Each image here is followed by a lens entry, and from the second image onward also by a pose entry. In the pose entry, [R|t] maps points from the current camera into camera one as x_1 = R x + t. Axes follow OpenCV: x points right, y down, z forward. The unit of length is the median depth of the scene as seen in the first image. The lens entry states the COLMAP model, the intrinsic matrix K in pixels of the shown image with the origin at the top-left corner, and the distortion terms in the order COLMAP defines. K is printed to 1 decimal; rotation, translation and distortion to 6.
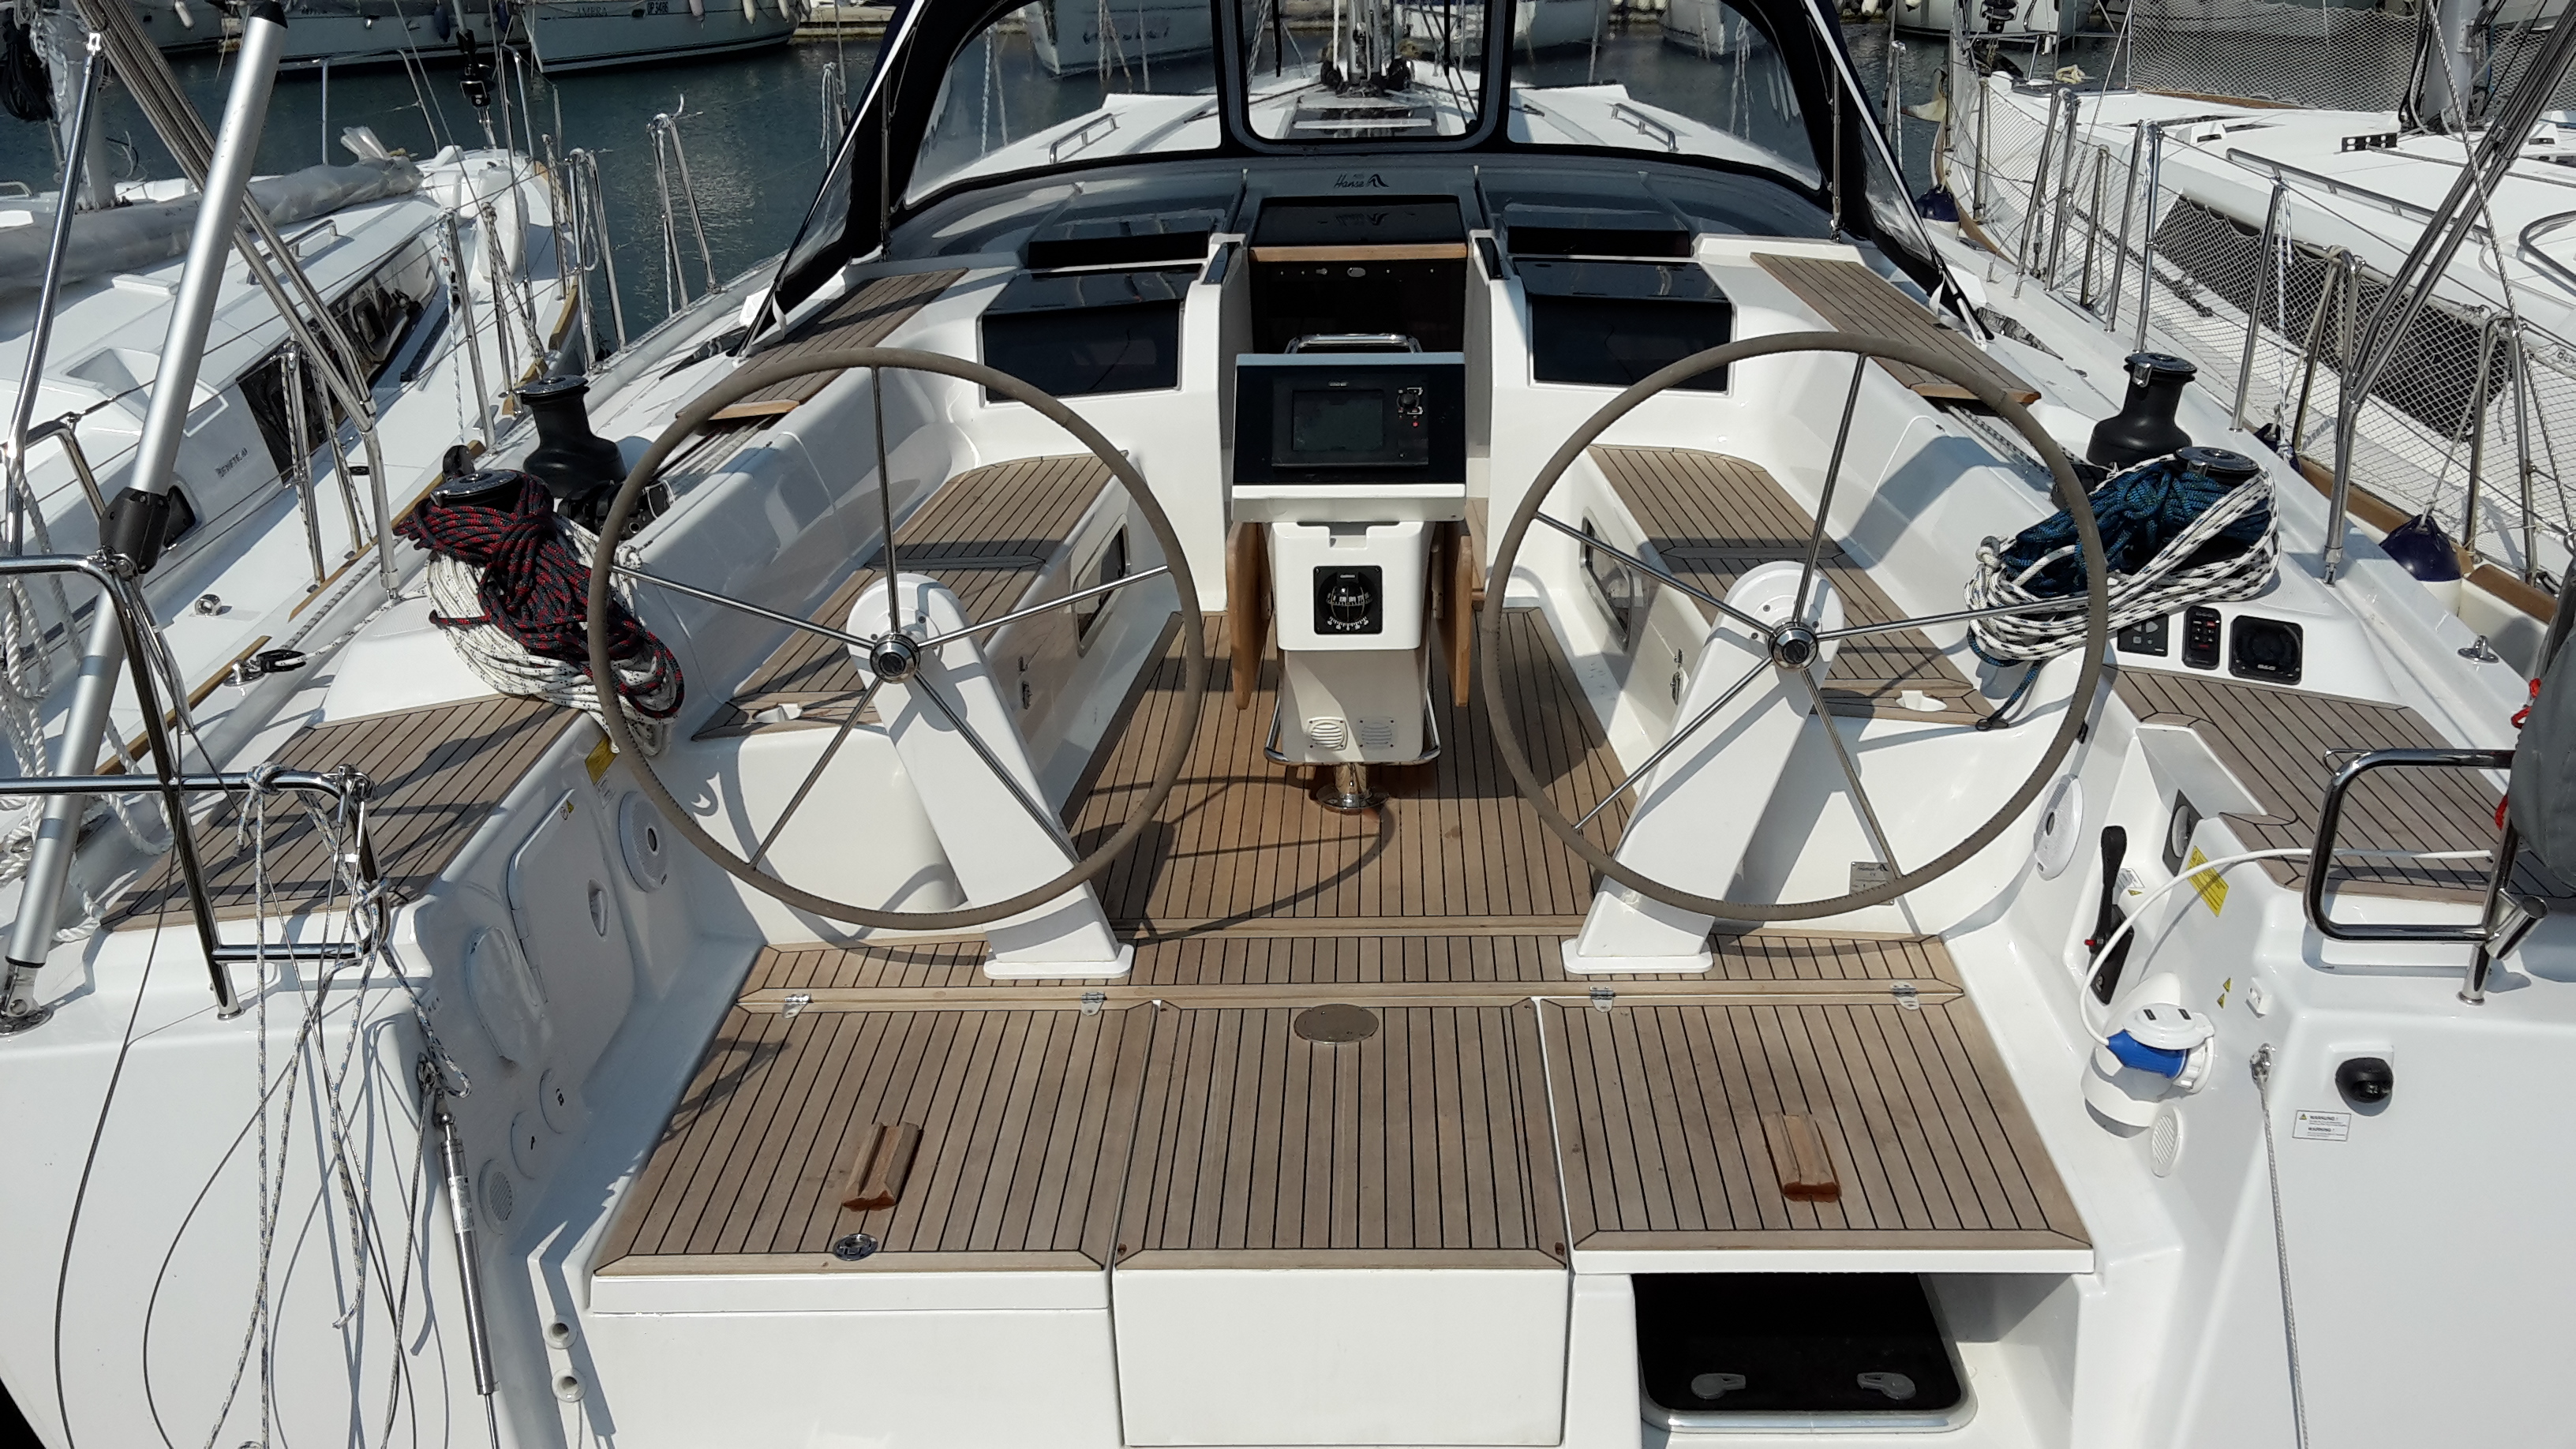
lens RADIAL K [[2310.7, 0, 1364.0], [0, 2310.7, 800.5], [0, 0, 1]] dist [0.120087, -0.270385]
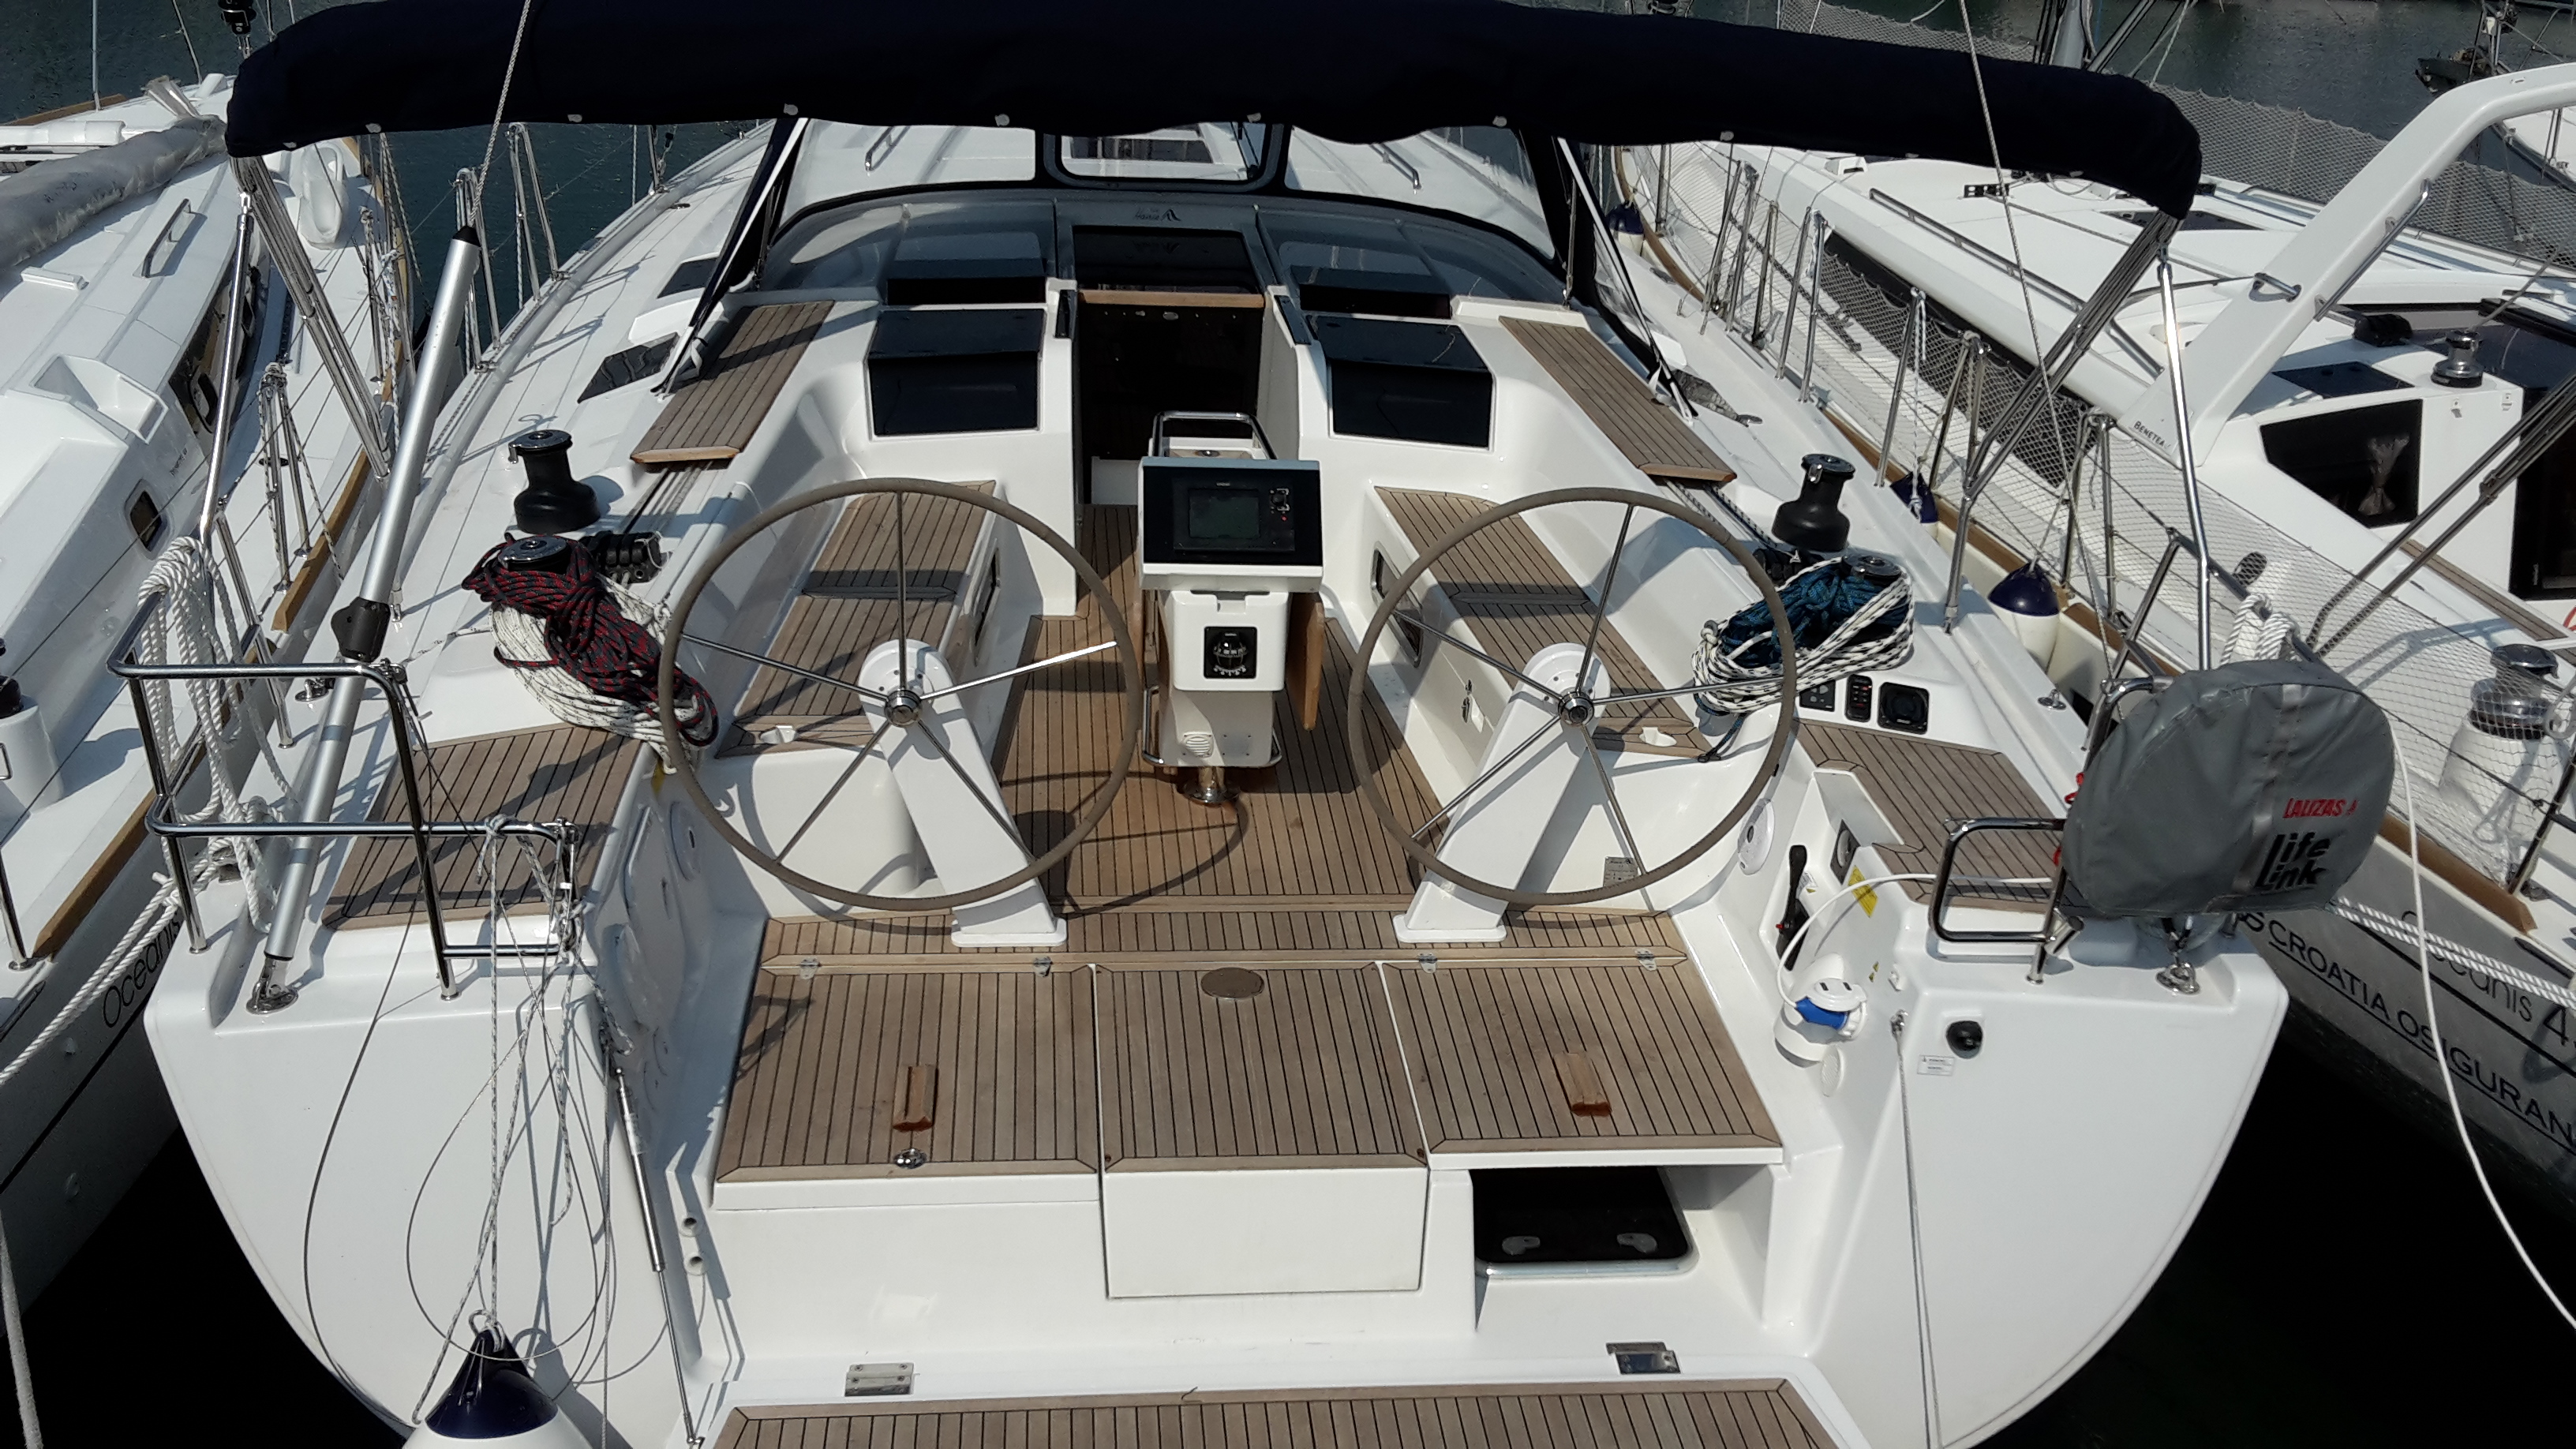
lens RADIAL K [[2237.6, 0, 1338.8], [0, 2237.6, 793.9], [0, 0, 1]] dist [0.068038, -0.004552]
pose [[0.990951, 0.006690, 0.134057, -0.122065], [-0.013615, 0.998616, 0.050807, -0.076863], [-0.133531, -0.052172, 0.989670, -0.271470]]
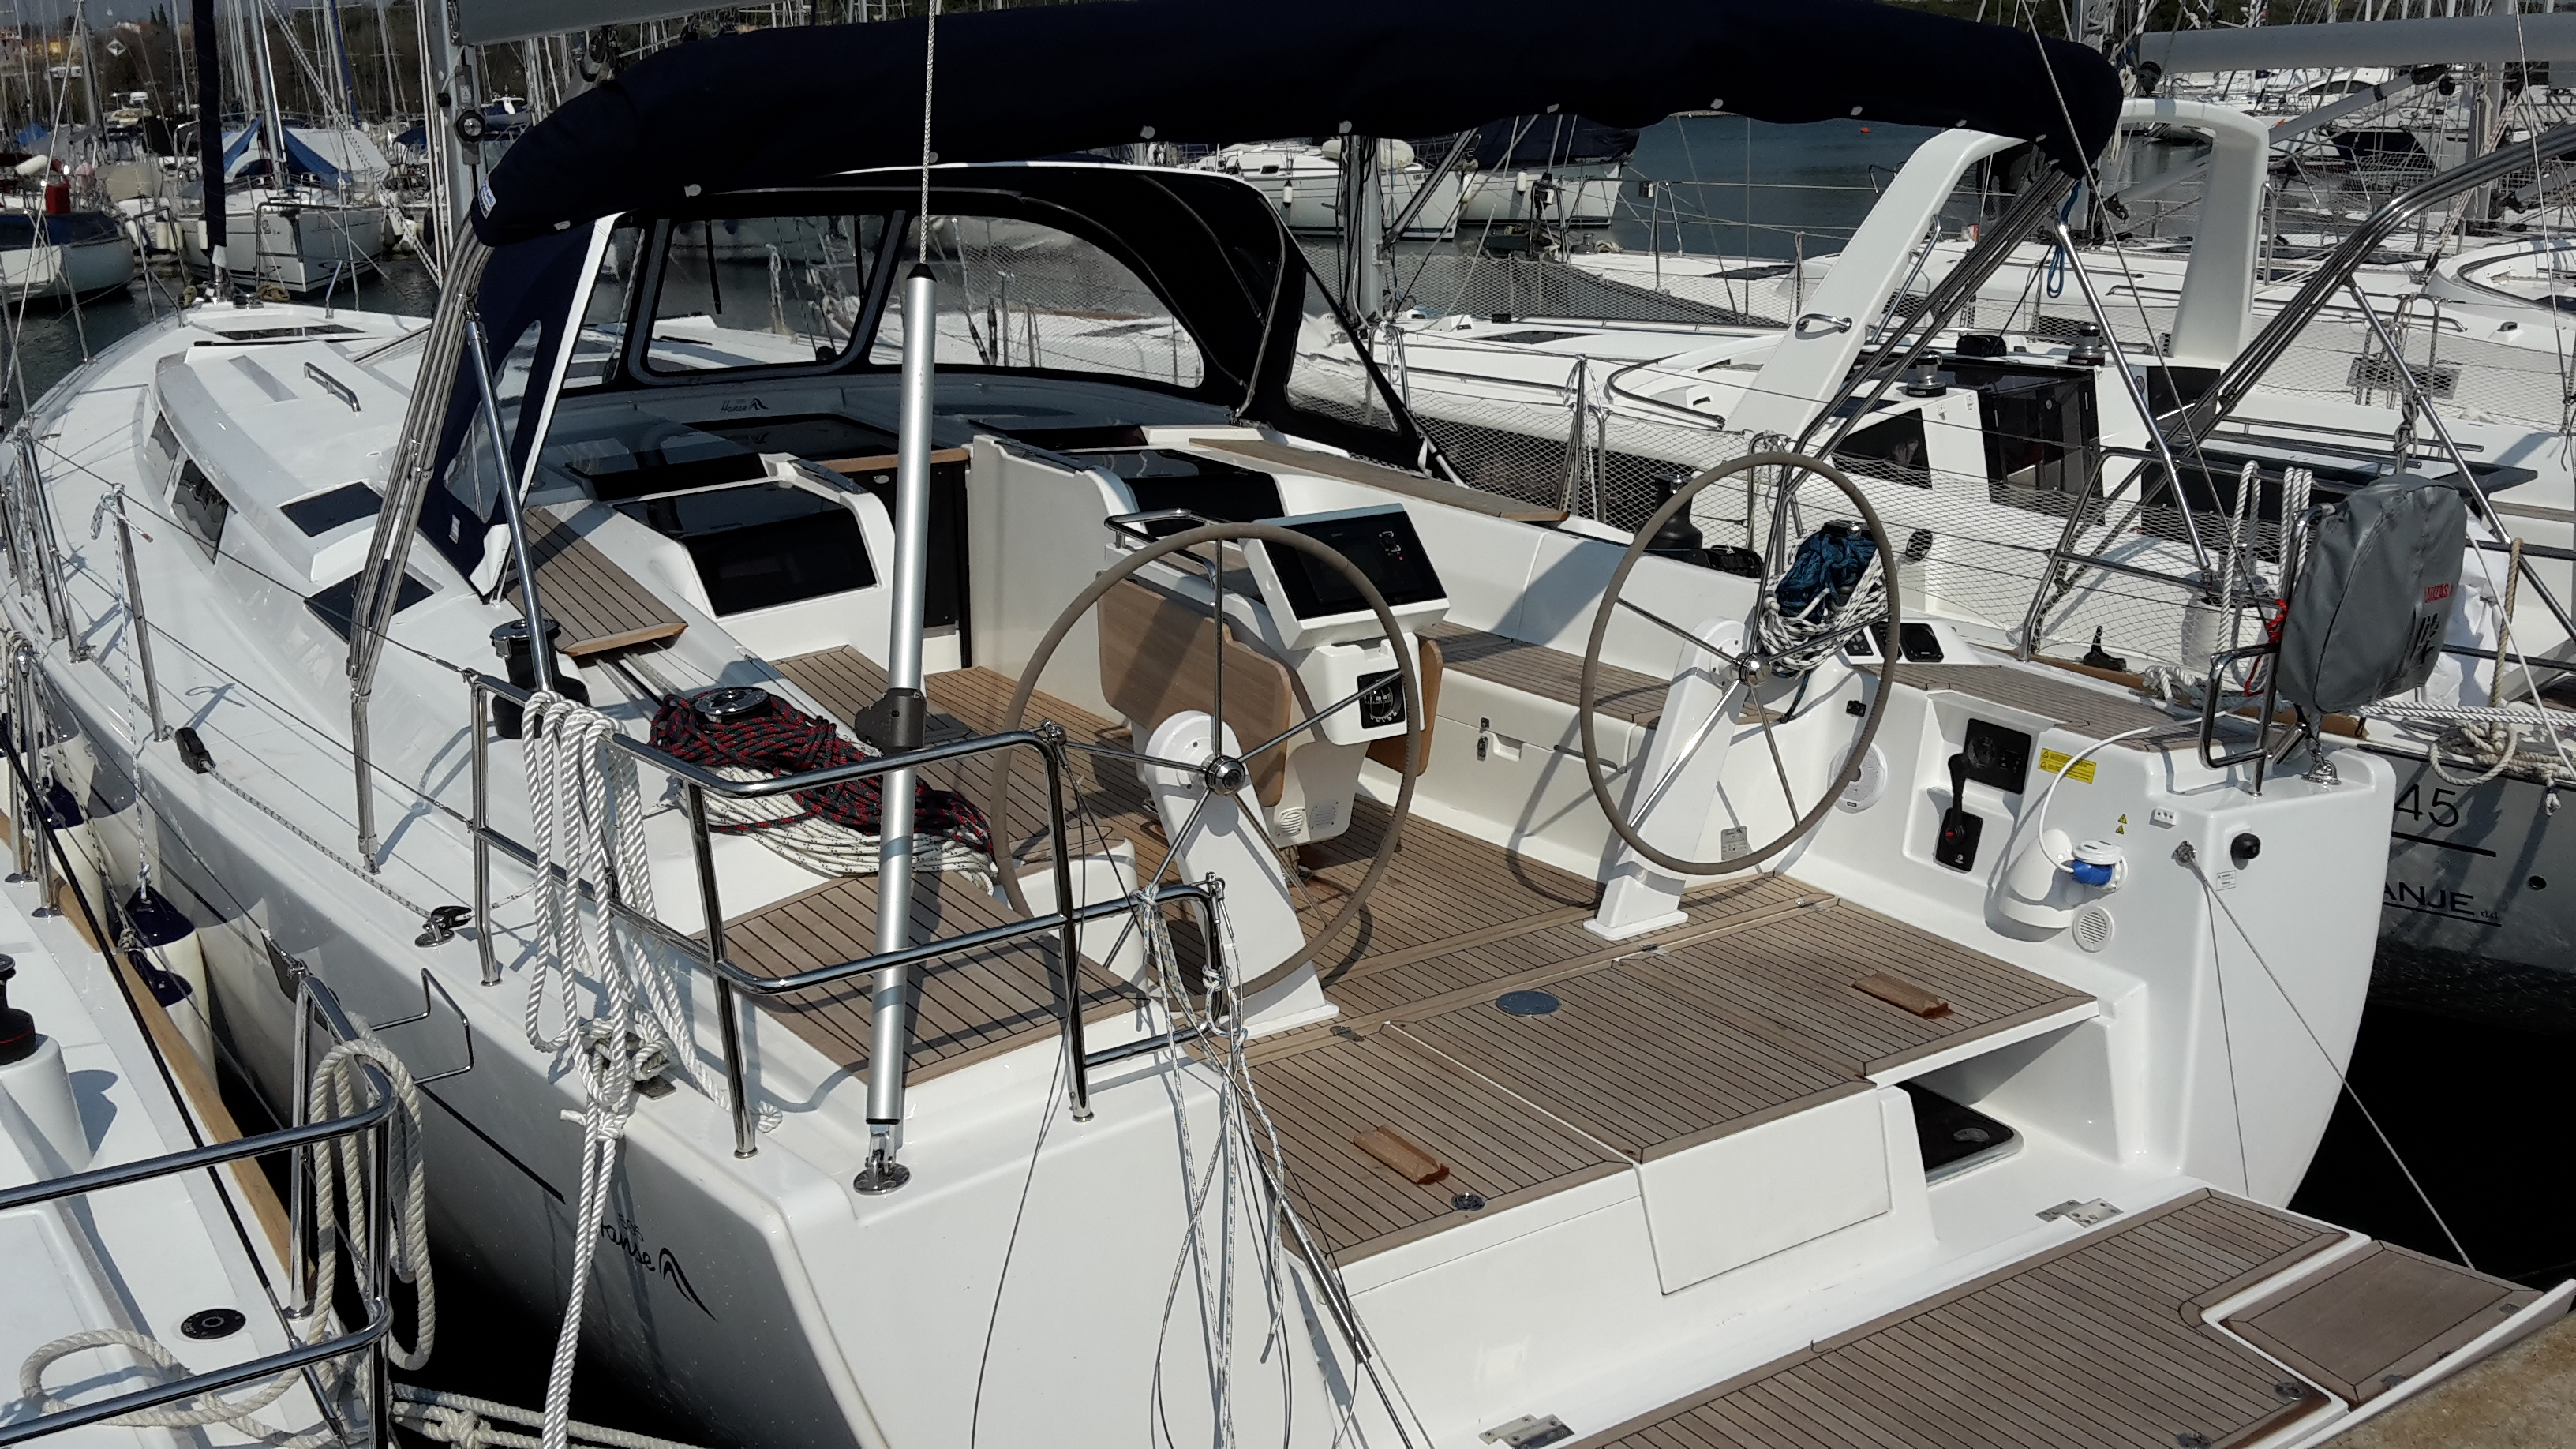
lens RADIAL K [[2273.2, 0, 1322.7], [0, 2273.2, 790.2], [0, 0, 1]] dist [0.087970, -0.157798]
pose [[0.817672, -0.156752, 0.553932, -0.781474], [0.206097, 0.978147, -0.027428, -0.009475], [-0.537528, 0.136591, 0.832110, -0.023310]]
